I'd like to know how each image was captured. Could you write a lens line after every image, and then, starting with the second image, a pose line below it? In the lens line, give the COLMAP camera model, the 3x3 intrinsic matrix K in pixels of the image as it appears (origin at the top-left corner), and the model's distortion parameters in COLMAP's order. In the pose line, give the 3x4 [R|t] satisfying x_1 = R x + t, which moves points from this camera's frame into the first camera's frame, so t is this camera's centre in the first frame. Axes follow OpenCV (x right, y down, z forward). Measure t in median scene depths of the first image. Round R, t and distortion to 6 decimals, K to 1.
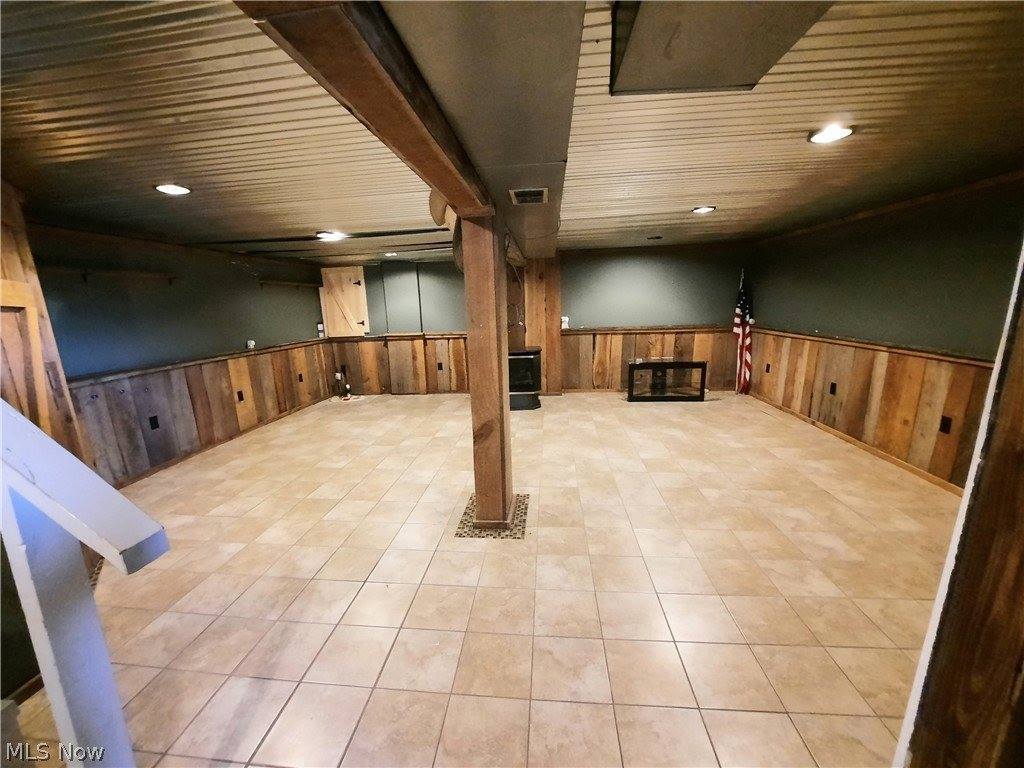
lens RADIAL K [[406.0, 0, 502.3], [0, 406.0, 394.6], [0, 0, 1]] dist [-0.016951, -0.000571]
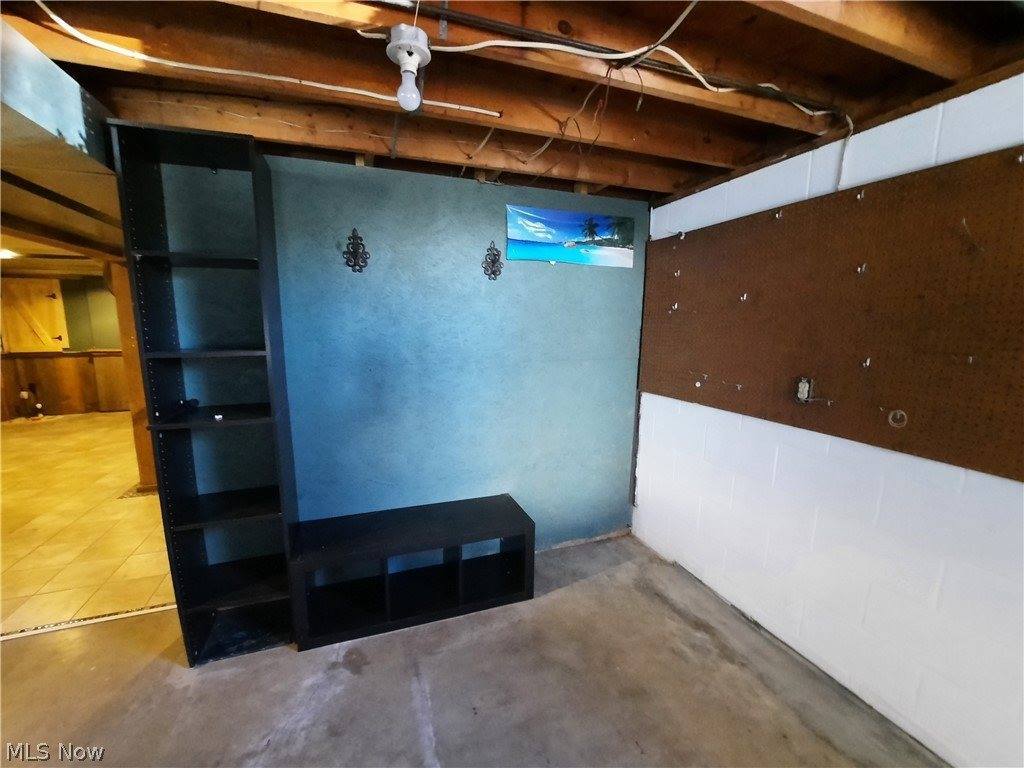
lens RADIAL K [[406.0, 0, 502.3], [0, 406.0, 394.6], [0, 0, 1]] dist [-0.016951, -0.000571]
pose [[0.896194, -0.029022, 0.442712, 0.183131], [0.055021, 0.997425, -0.045996, 0.059427], [-0.440238, 0.065580, 0.895483, -0.303581]]
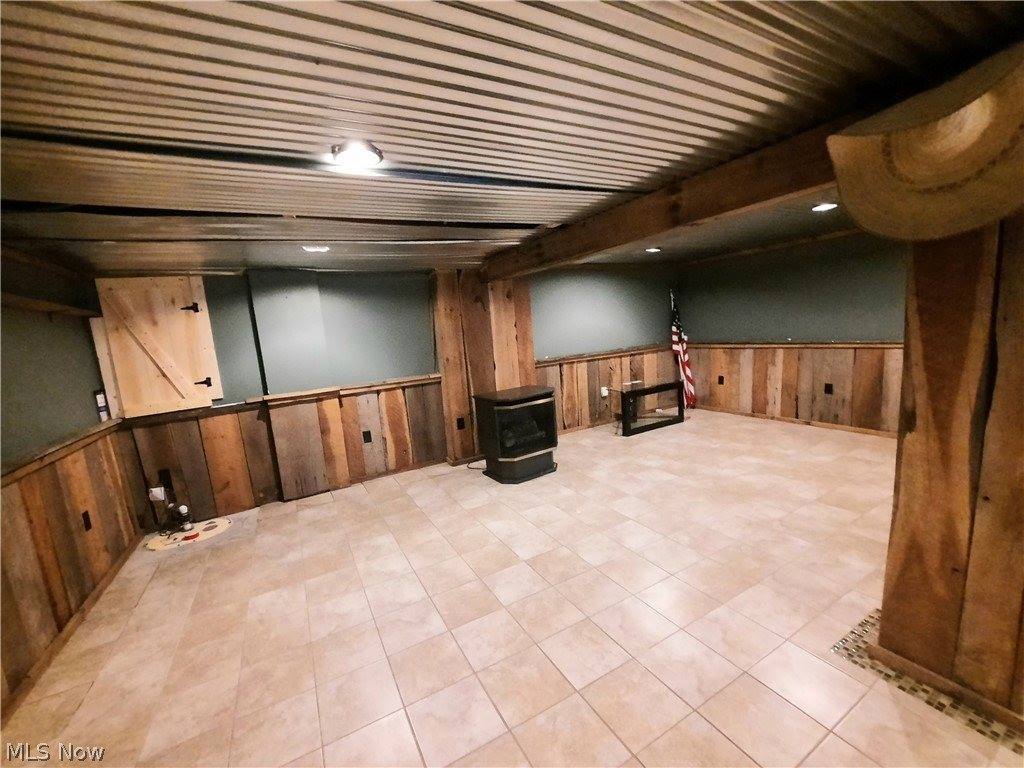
lens RADIAL K [[406.0, 0, 502.3], [0, 406.0, 394.6], [0, 0, 1]] dist [-0.016951, -0.000571]
pose [[0.821531, -0.126365, 0.555984, -0.348461], [0.179084, 0.982970, -0.041206, -0.075958], [-0.541309, 0.133420, 0.830171, 0.386631]]
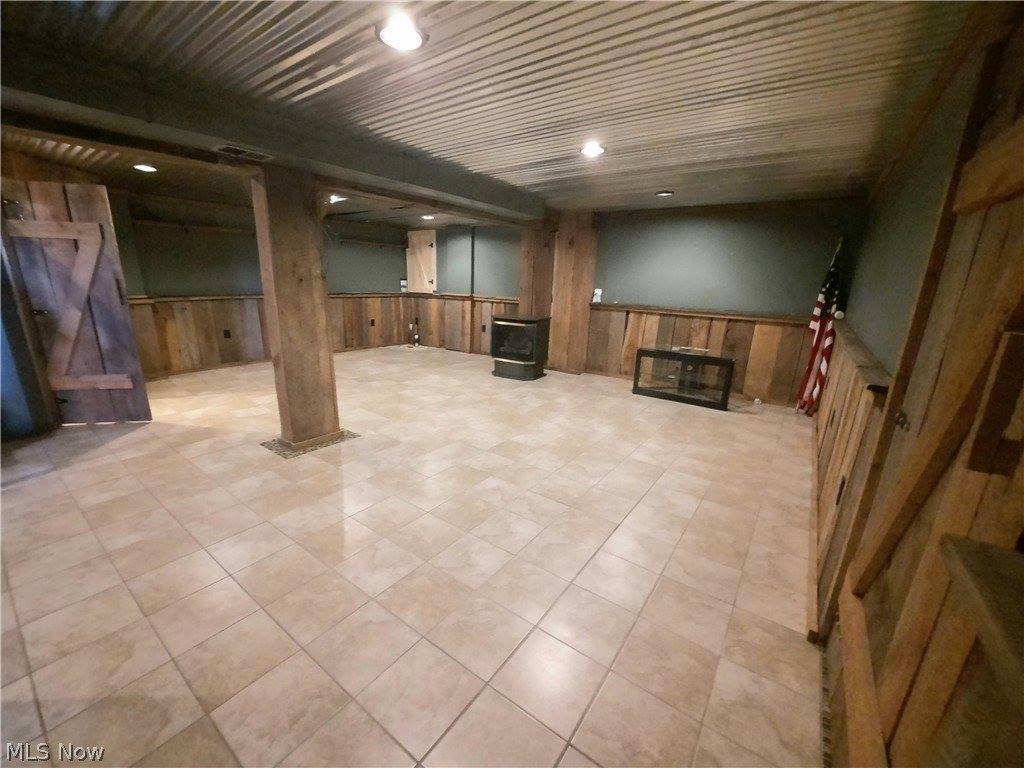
lens RADIAL K [[409.6, 0, 504.0], [0, 409.6, 388.6], [0, 0, 1]] dist [-0.020306, 0.000123]
pose [[0.862994, 0.189046, -0.468512, 0.445011], [-0.168659, 0.981955, 0.085552, -0.018368], [0.476231, 0.005188, 0.879305, 0.111447]]
